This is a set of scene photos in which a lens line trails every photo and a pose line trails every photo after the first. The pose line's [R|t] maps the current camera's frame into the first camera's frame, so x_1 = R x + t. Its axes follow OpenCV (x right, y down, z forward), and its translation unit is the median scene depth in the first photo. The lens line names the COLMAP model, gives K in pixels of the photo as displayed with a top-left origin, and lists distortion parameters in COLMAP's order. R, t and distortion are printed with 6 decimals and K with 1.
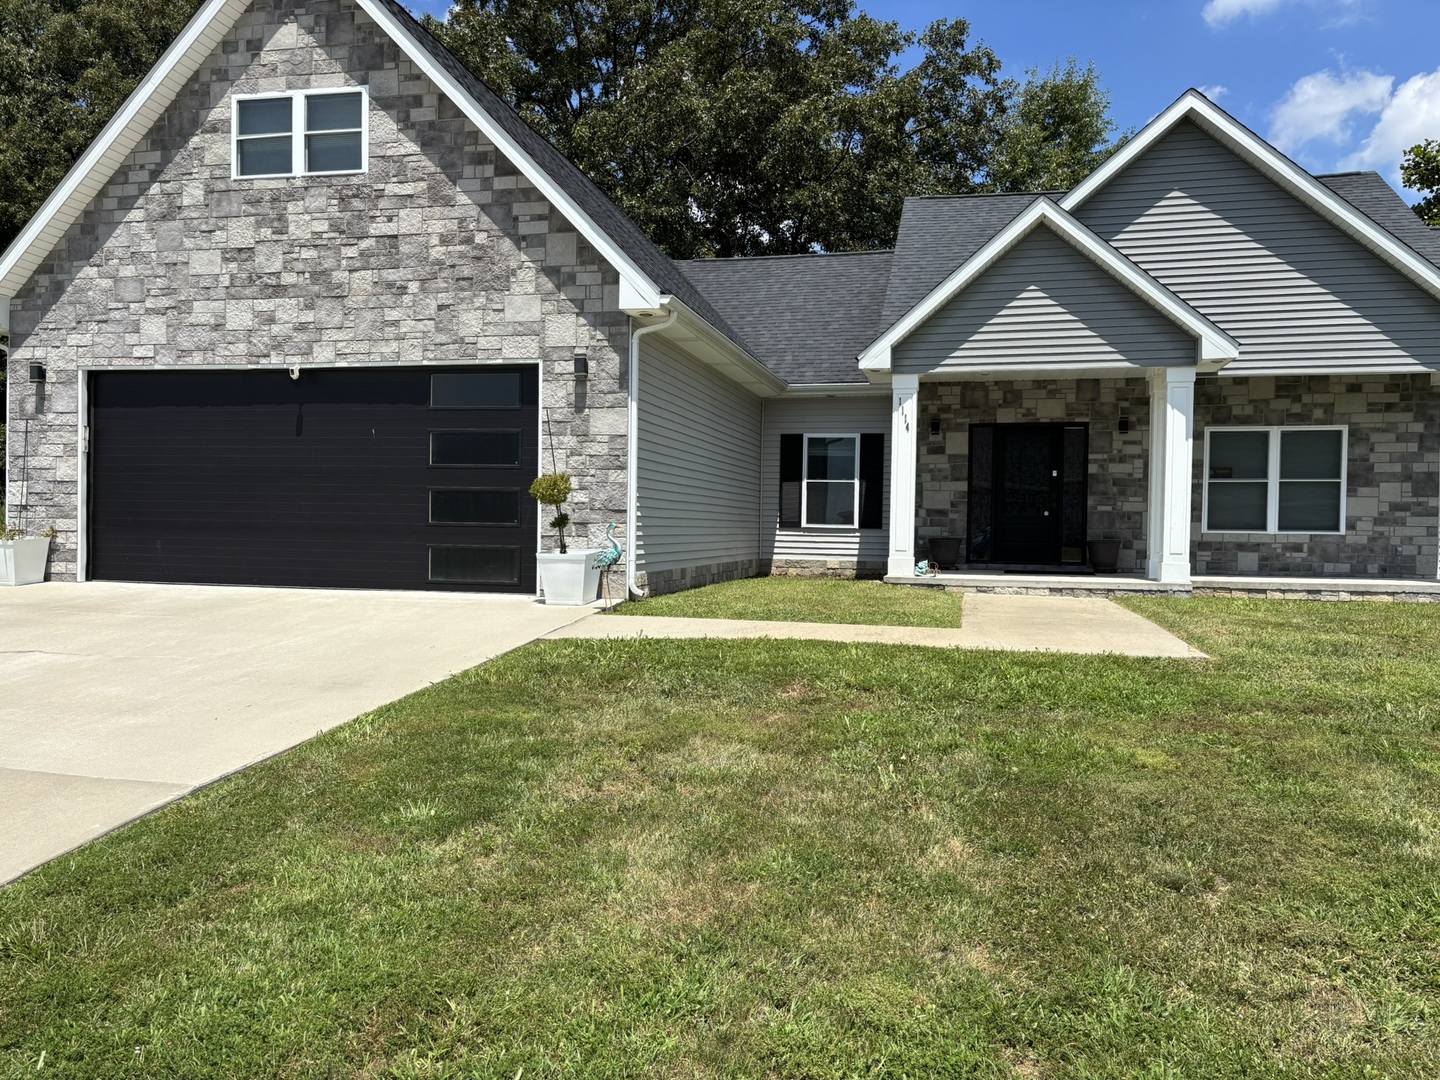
lens RADIAL K [[1085.9, 0, 719.6], [0, 1085.9, 539.2], [0, 0, 1]] dist [0.040759, -0.044995]
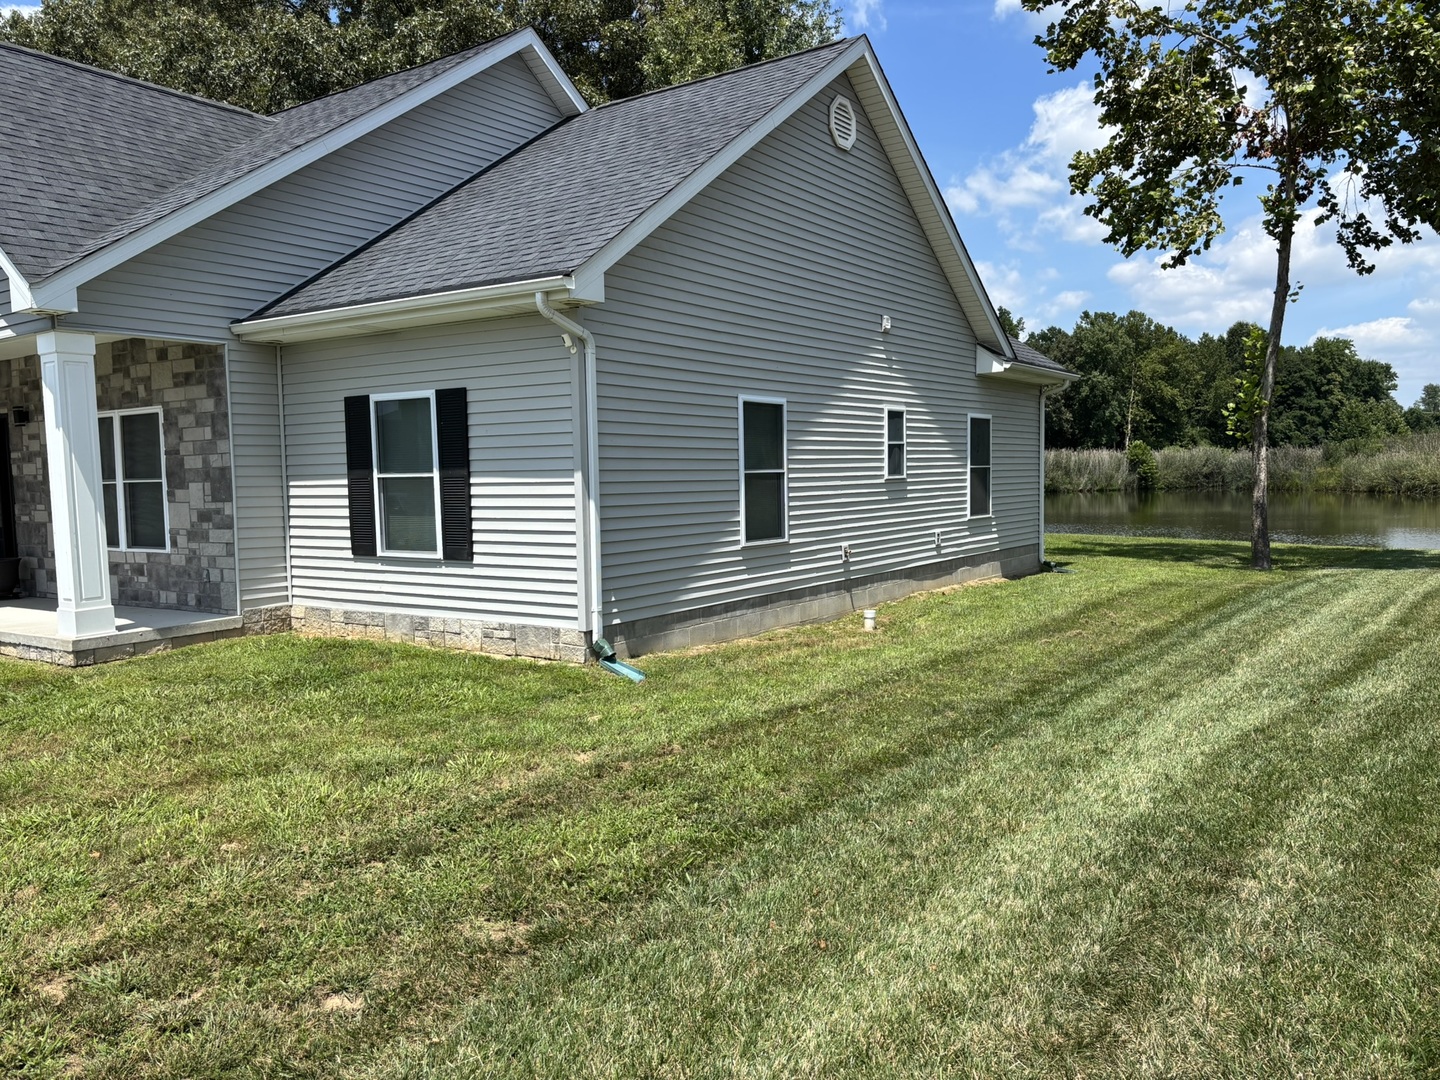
lens RADIAL K [[1085.9, 0, 721.0], [0, 1085.9, 527.1], [0, 0, 1]] dist [0.040759, -0.044995]
pose [[0.933904, -0.021727, -0.356862, 1.144520], [0.046246, 0.997107, 0.060318, -0.047609], [0.354520, -0.072835, 0.932208, 0.424278]]
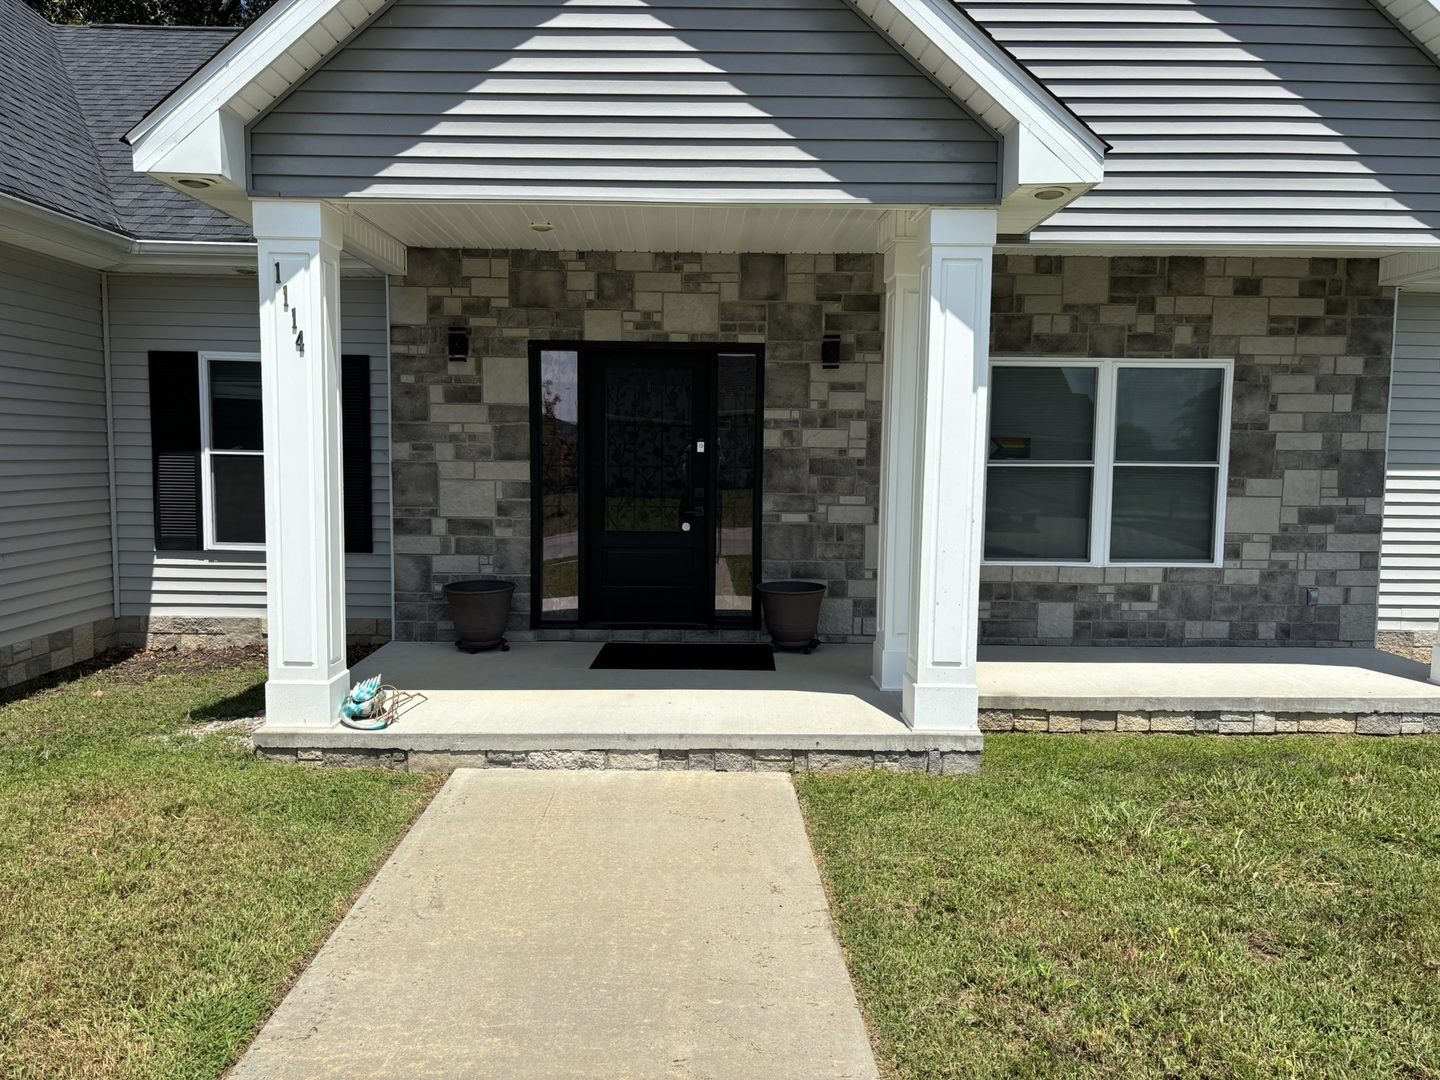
lens RADIAL K [[1045.2, 0, 719.3], [0, 1045.2, 541.0], [0, 0, 1]] dist [0.028218, -0.012559]
pose [[0.969684, -0.024021, 0.243180, 0.203880], [0.004742, 0.996819, 0.079555, -0.056519], [-0.244318, -0.075990, 0.966713, 0.547917]]
